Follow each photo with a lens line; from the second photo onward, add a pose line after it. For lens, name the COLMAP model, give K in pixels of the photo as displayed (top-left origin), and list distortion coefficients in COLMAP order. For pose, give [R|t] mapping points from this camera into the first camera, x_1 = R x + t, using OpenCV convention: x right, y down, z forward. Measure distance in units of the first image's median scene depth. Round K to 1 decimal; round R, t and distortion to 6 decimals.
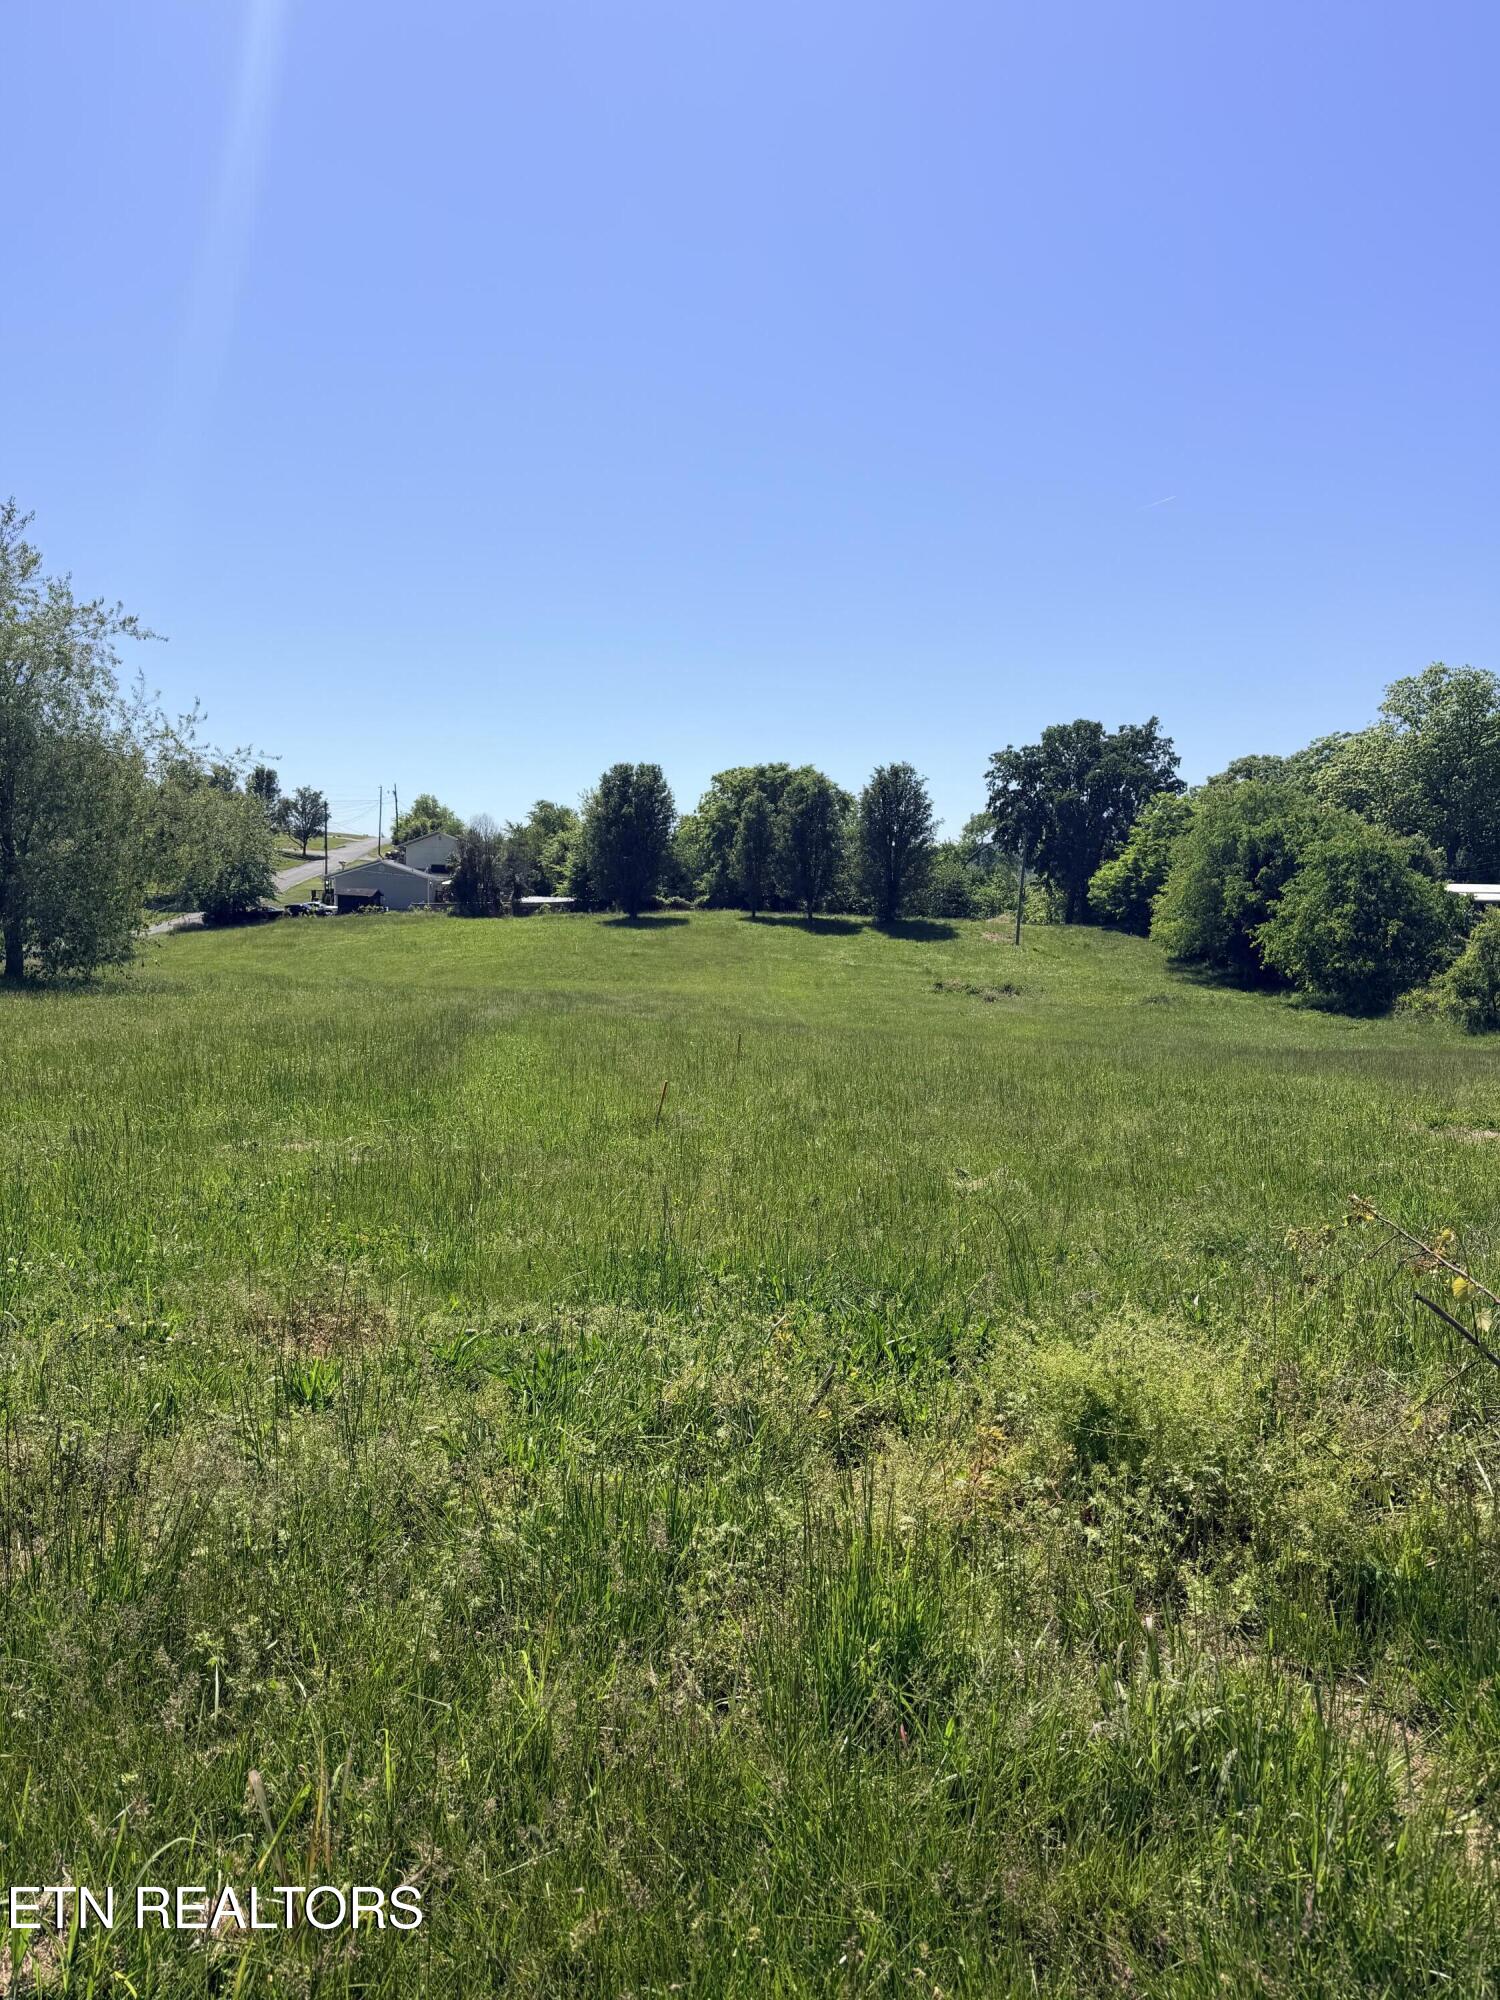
lens RADIAL K [[1358.5, 0, 735.2], [0, 1358.5, 1002.9], [0, 0, 1]] dist [0.167104, -0.321525]
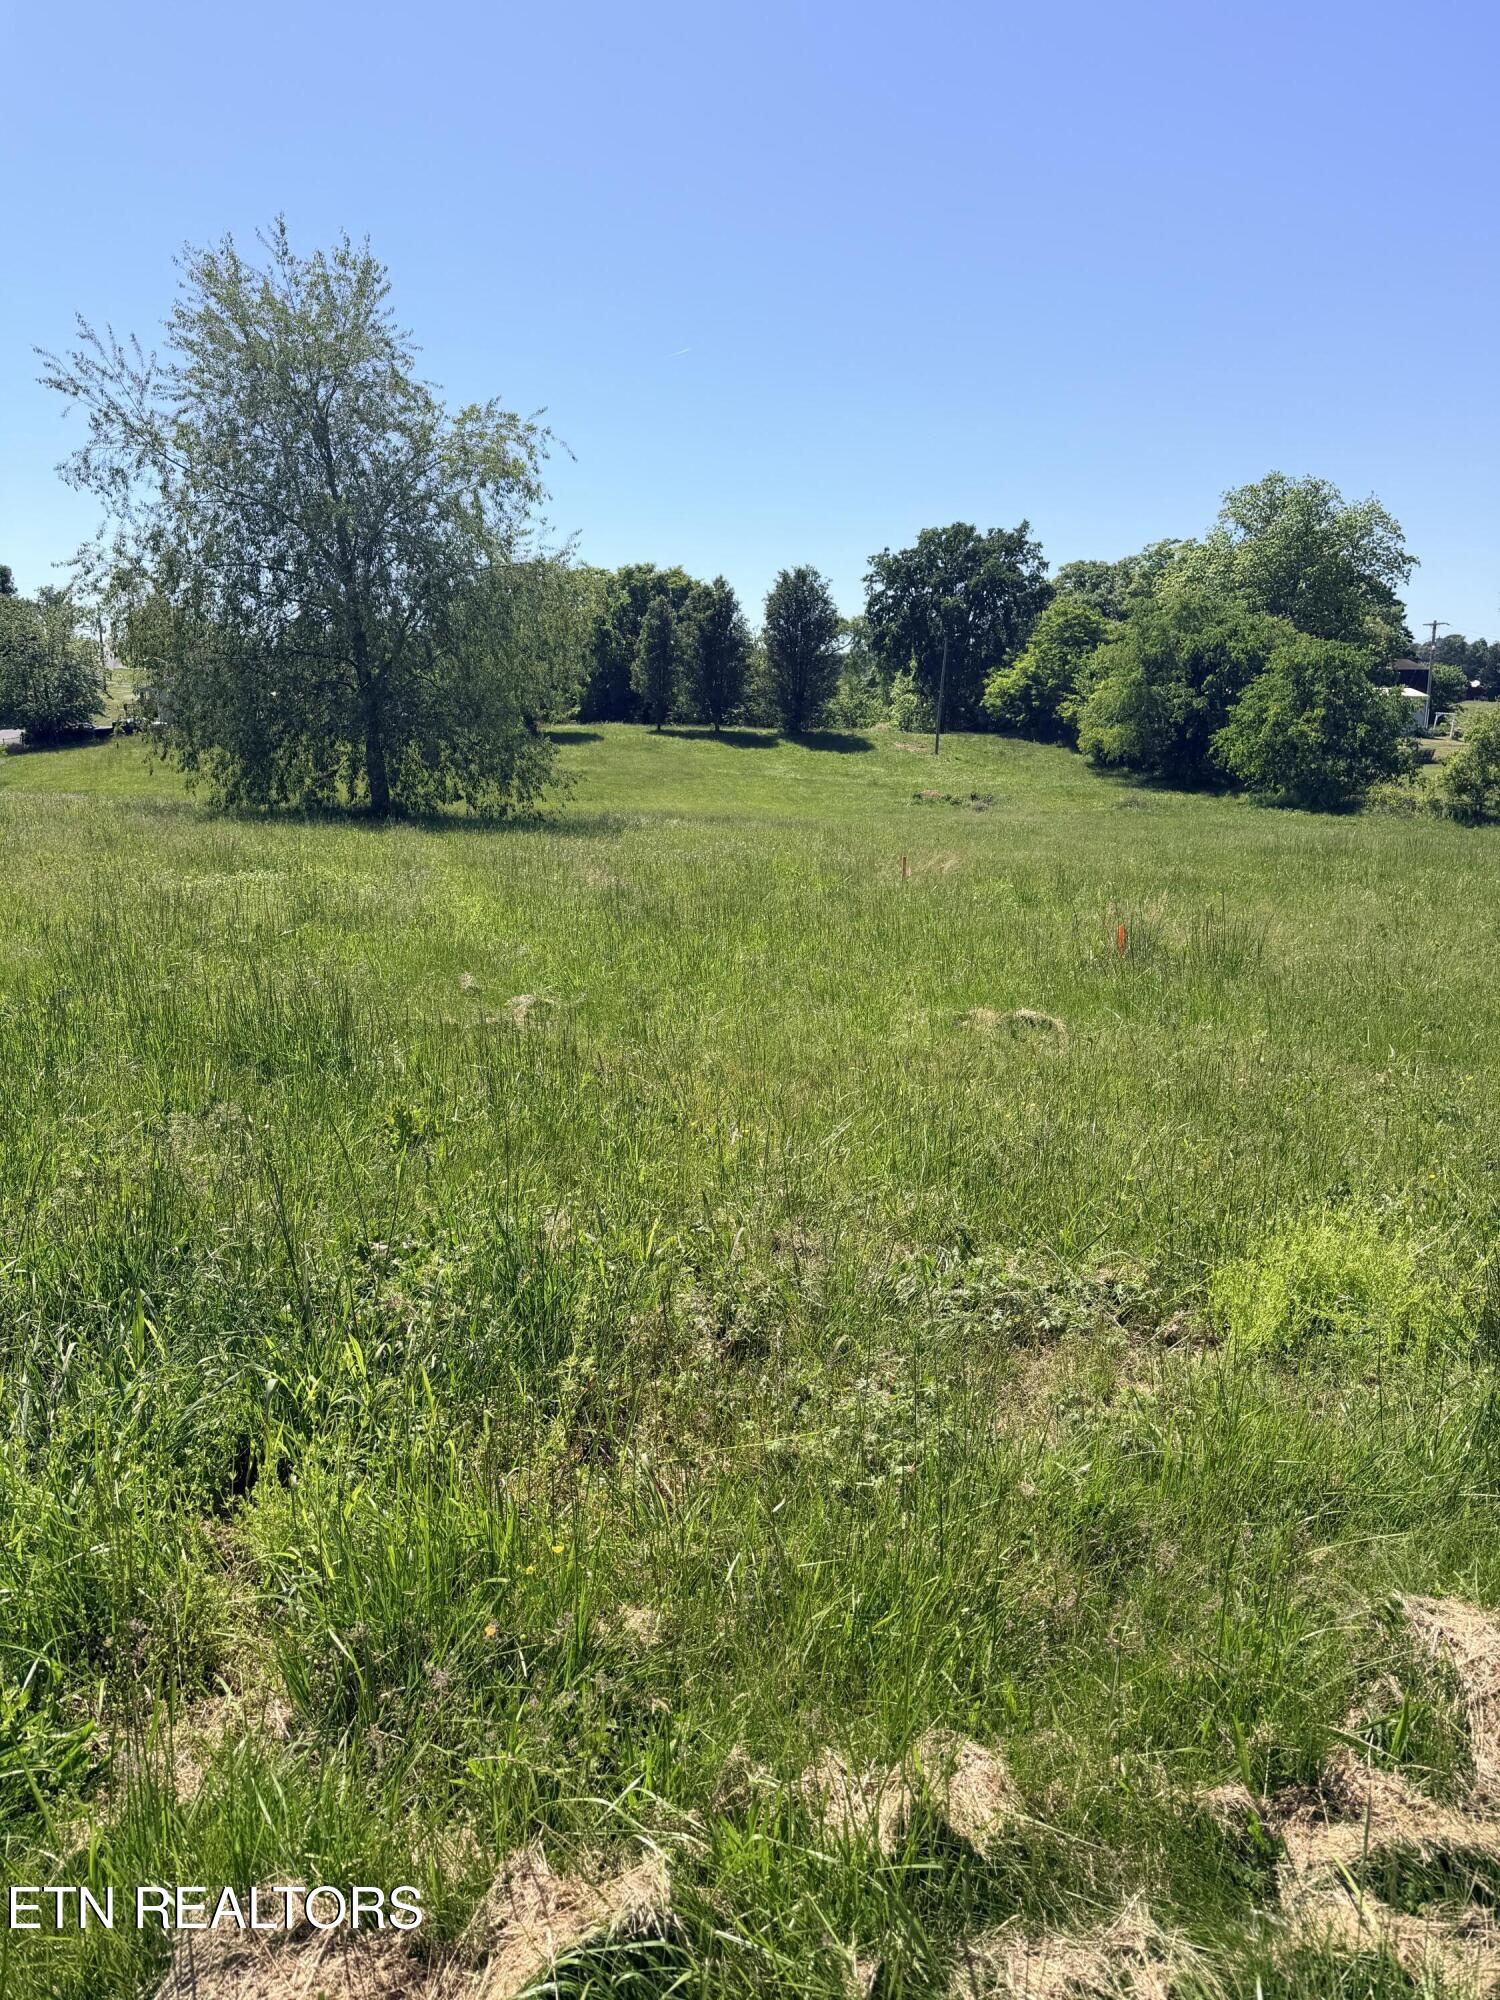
lens RADIAL K [[1358.5, 0, 735.2], [0, 1358.5, 1002.9], [0, 0, 1]] dist [0.167104, -0.321525]
pose [[0.977825, -0.056271, 0.201723, -0.140742], [0.028135, 0.989791, 0.139723, -0.005172], [-0.207526, -0.130949, 0.969425, 0.013270]]
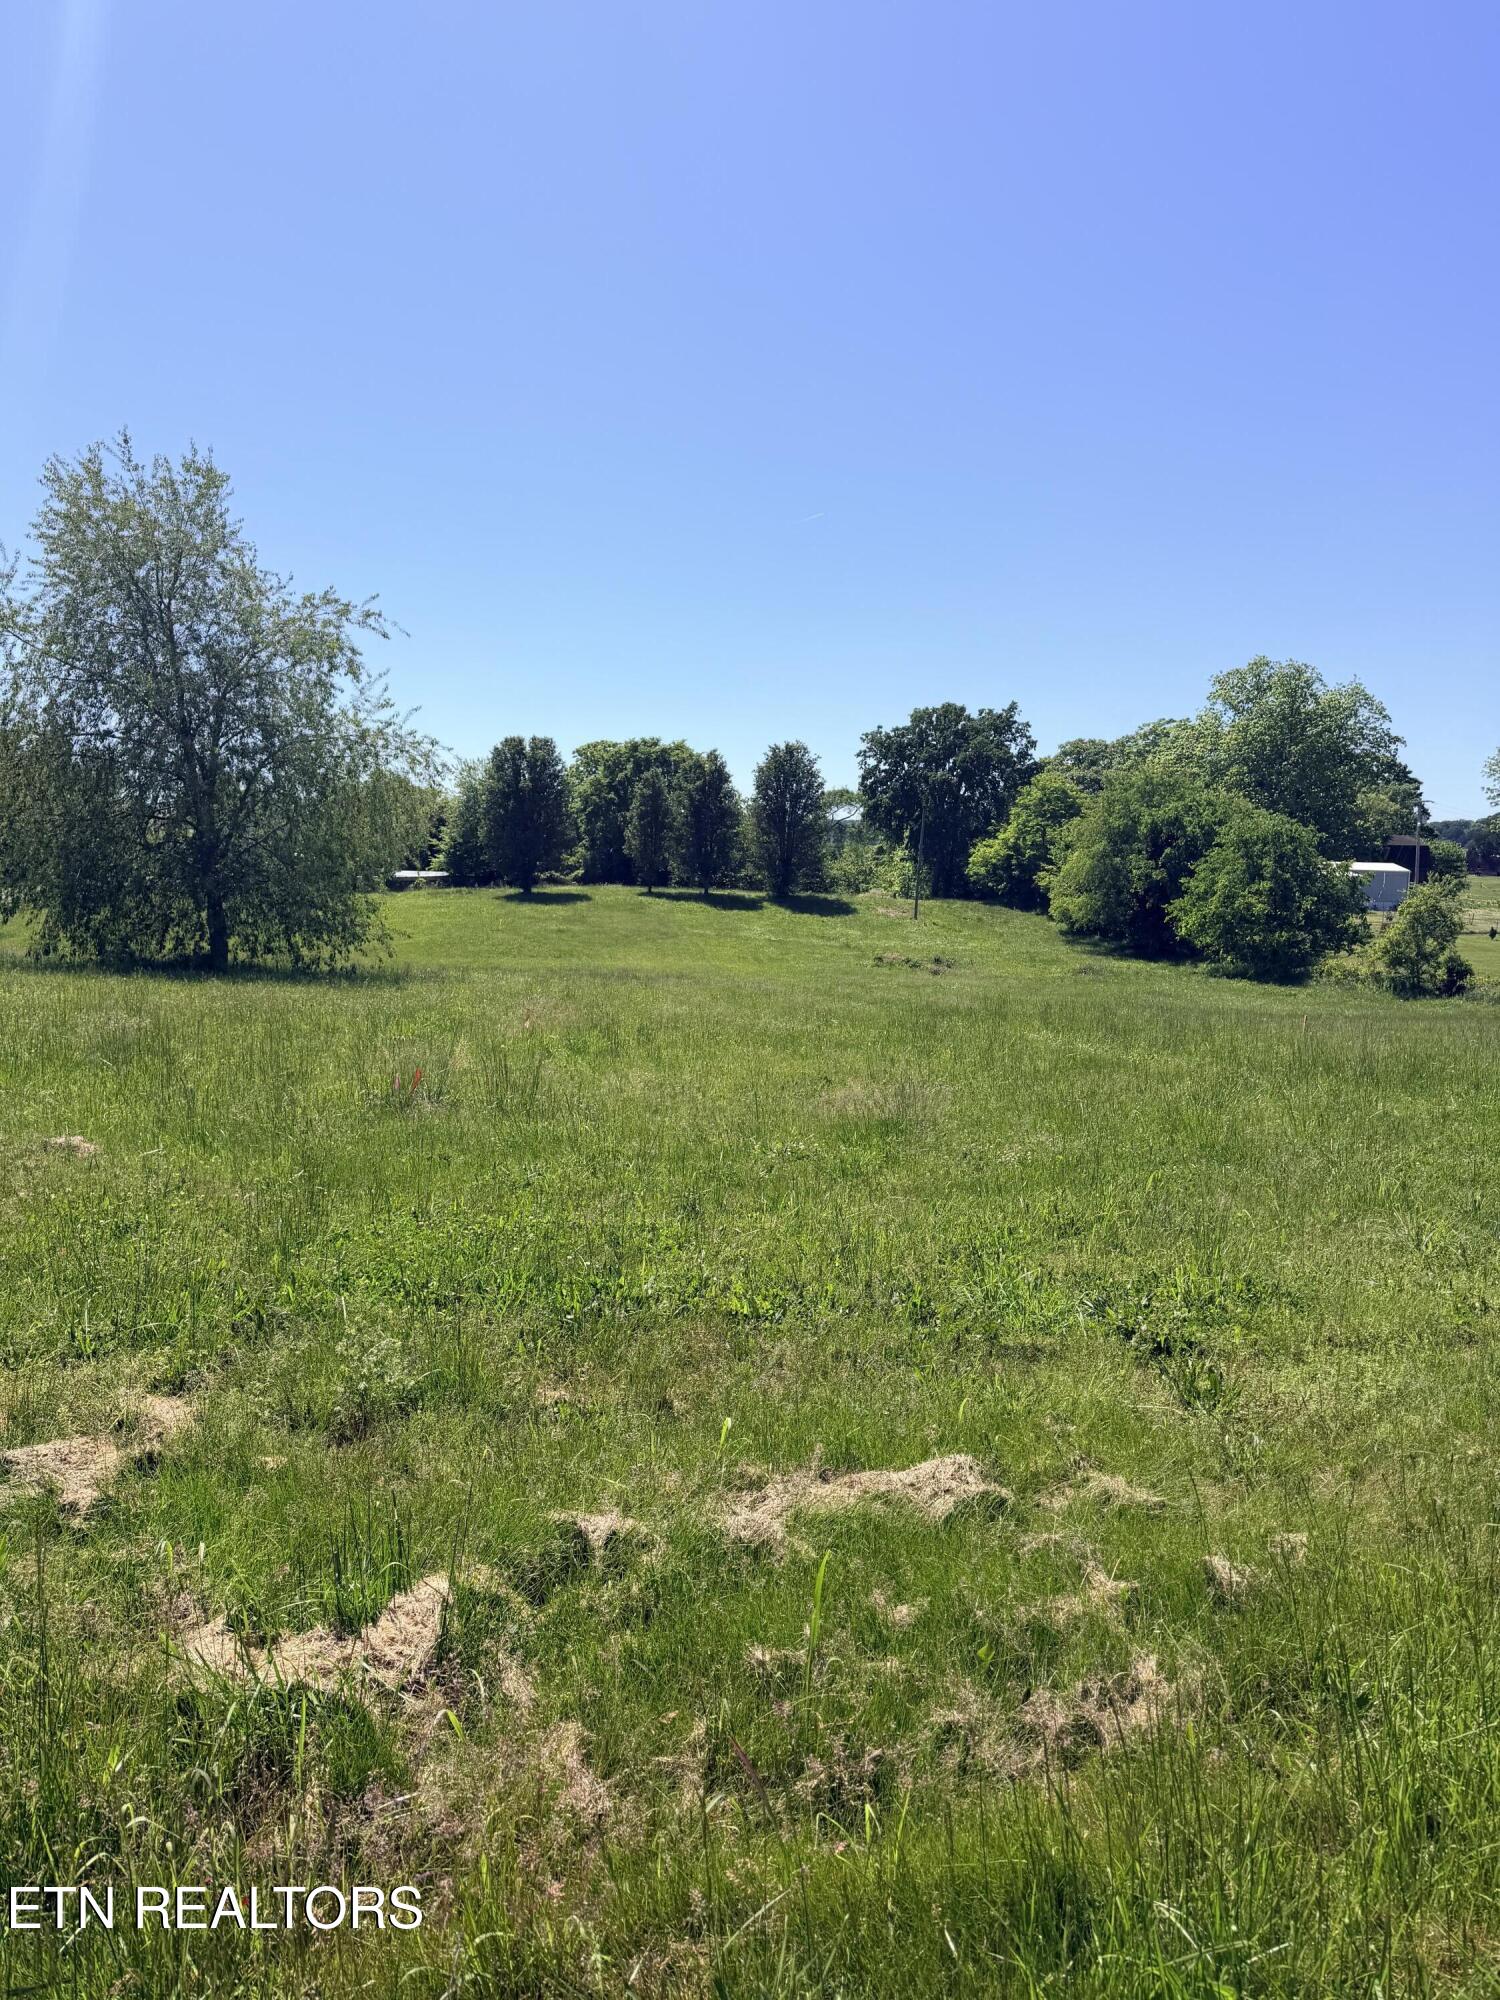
lens RADIAL K [[1358.5, 0, 735.2], [0, 1358.5, 1002.9], [0, 0, 1]] dist [0.167104, -0.321525]
pose [[0.985077, -0.015802, 0.171385, -0.097719], [0.012163, 0.999678, 0.022263, -0.003054], [-0.171681, -0.019846, 0.984953, -0.004409]]
